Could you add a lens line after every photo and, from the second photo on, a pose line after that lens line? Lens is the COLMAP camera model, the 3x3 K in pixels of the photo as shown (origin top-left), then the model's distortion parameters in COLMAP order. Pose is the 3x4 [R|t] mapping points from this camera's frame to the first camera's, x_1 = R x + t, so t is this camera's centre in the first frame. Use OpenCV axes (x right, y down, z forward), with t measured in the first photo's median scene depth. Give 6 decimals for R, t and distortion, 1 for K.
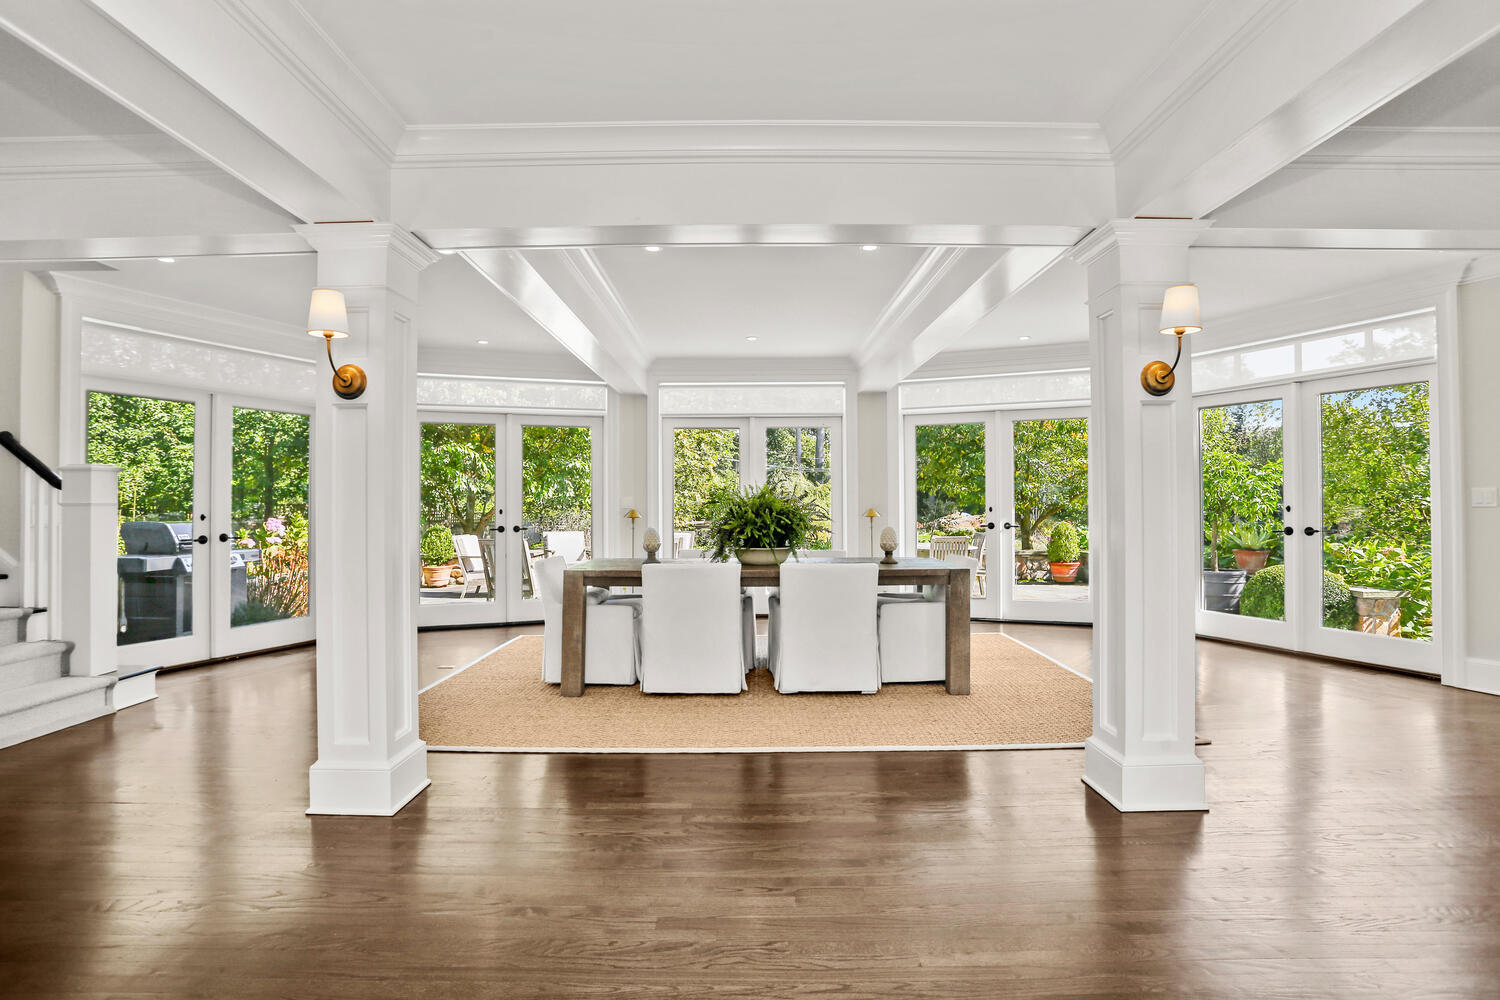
lens RADIAL K [[734.8, 0, 744.8], [0, 734.8, 494.2], [0, 0, 1]] dist [-0.005065, -0.000382]
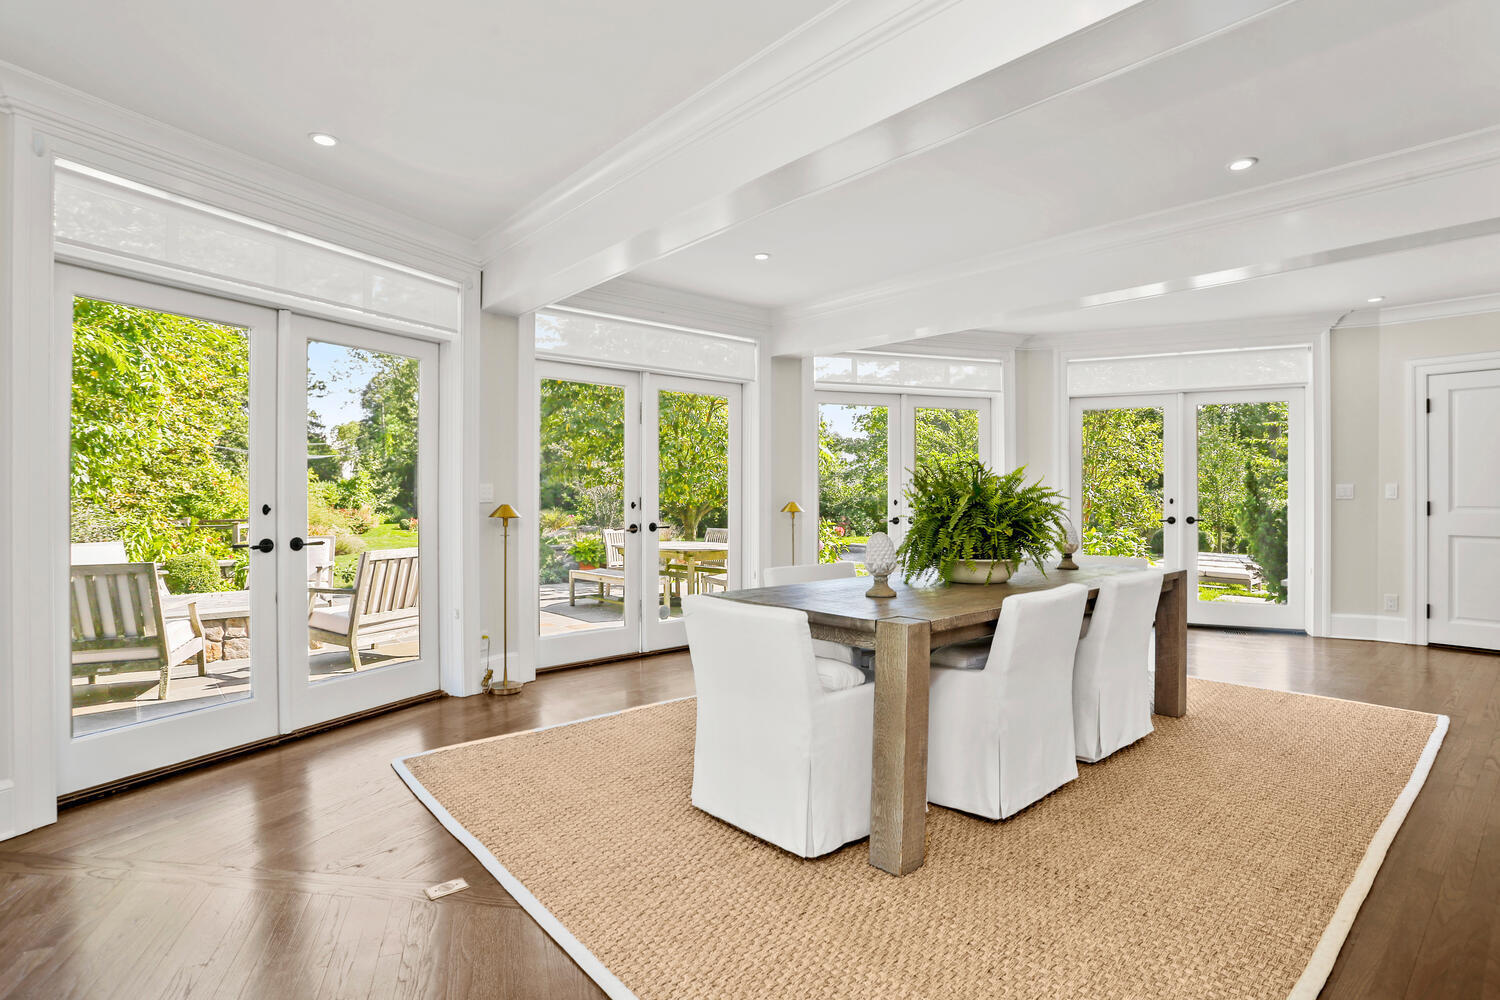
lens RADIAL K [[734.8, 0, 744.8], [0, 734.8, 494.2], [0, 0, 1]] dist [-0.005065, -0.000382]
pose [[0.751547, 0.005613, 0.659655, -0.614043], [-0.009944, 0.999947, 0.002821, 0.013842], [-0.659604, -0.008679, 0.751563, 0.647688]]
